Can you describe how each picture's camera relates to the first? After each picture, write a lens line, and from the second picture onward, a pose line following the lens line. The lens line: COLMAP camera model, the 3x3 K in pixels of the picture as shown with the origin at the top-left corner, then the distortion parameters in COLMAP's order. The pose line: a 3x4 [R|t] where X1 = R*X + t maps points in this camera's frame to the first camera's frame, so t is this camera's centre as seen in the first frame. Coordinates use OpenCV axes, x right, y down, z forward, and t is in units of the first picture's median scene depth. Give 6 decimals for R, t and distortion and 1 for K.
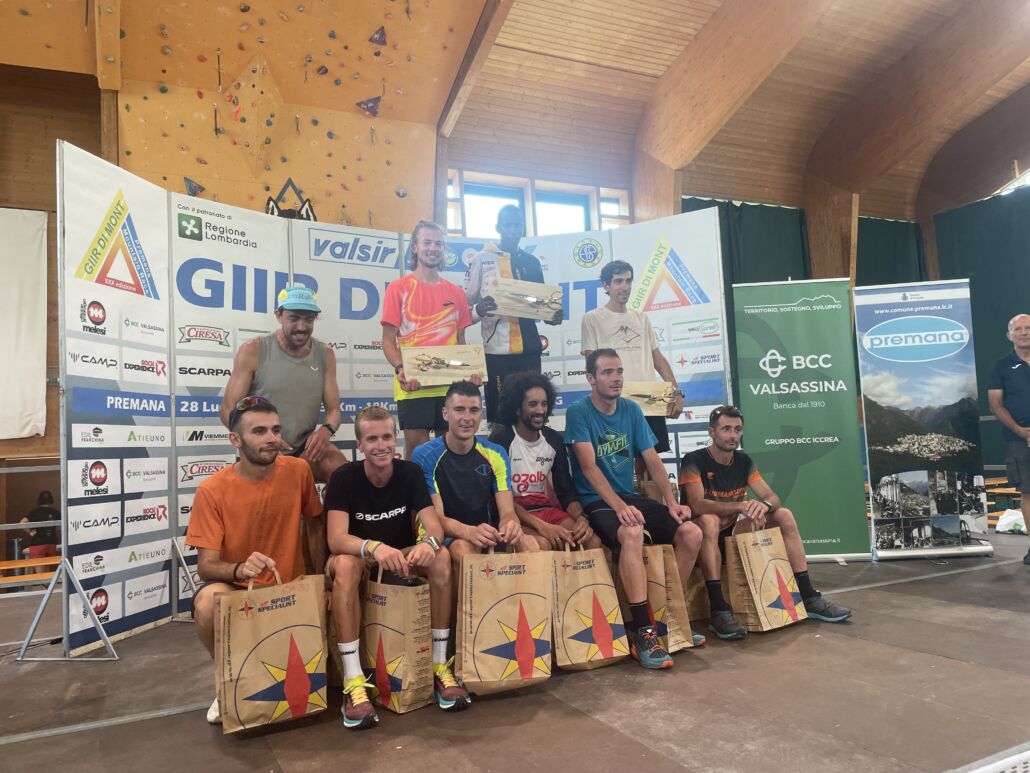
lens RADIAL K [[768.1, 0, 515.0], [0, 768.1, 386.5], [0, 0, 1]] dist [0.079268, -0.077785]
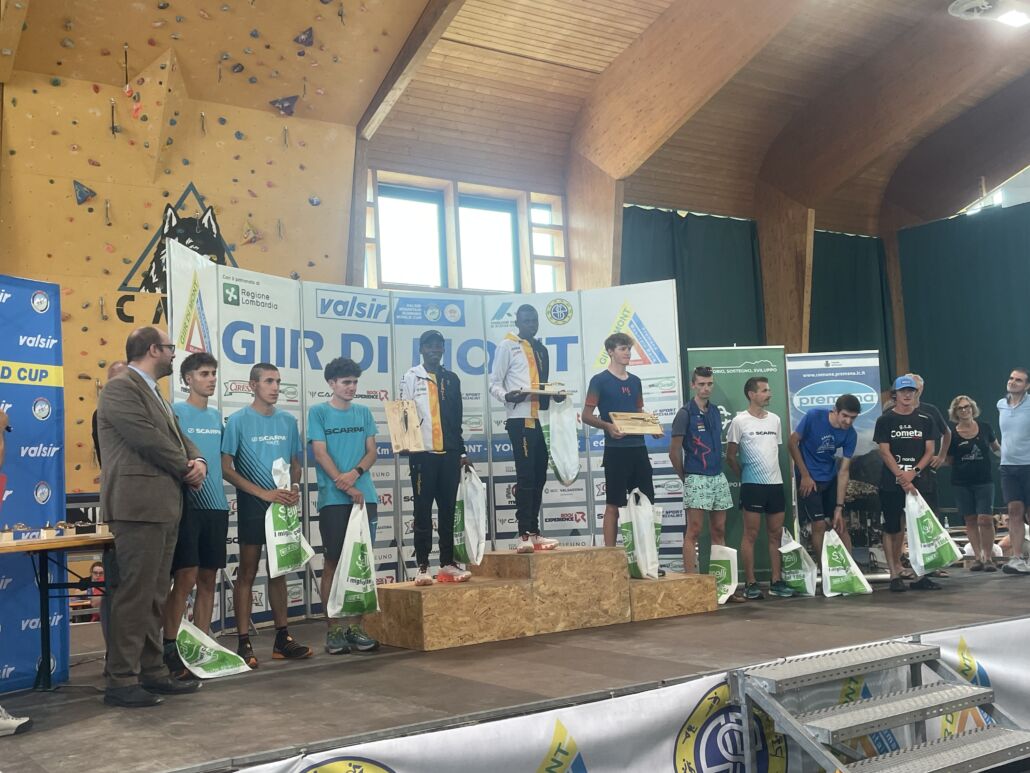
lens RADIAL K [[1084.9, 0, 515.0], [0, 1084.9, 386.5], [0, 0, 1]] dist [0.087551, -0.001024]
pose [[0.990697, 0.018454, 0.134831, -0.090110], [-0.015607, 0.999633, -0.022140, -0.016548], [-0.135190, 0.019829, 0.990621, -0.269165]]
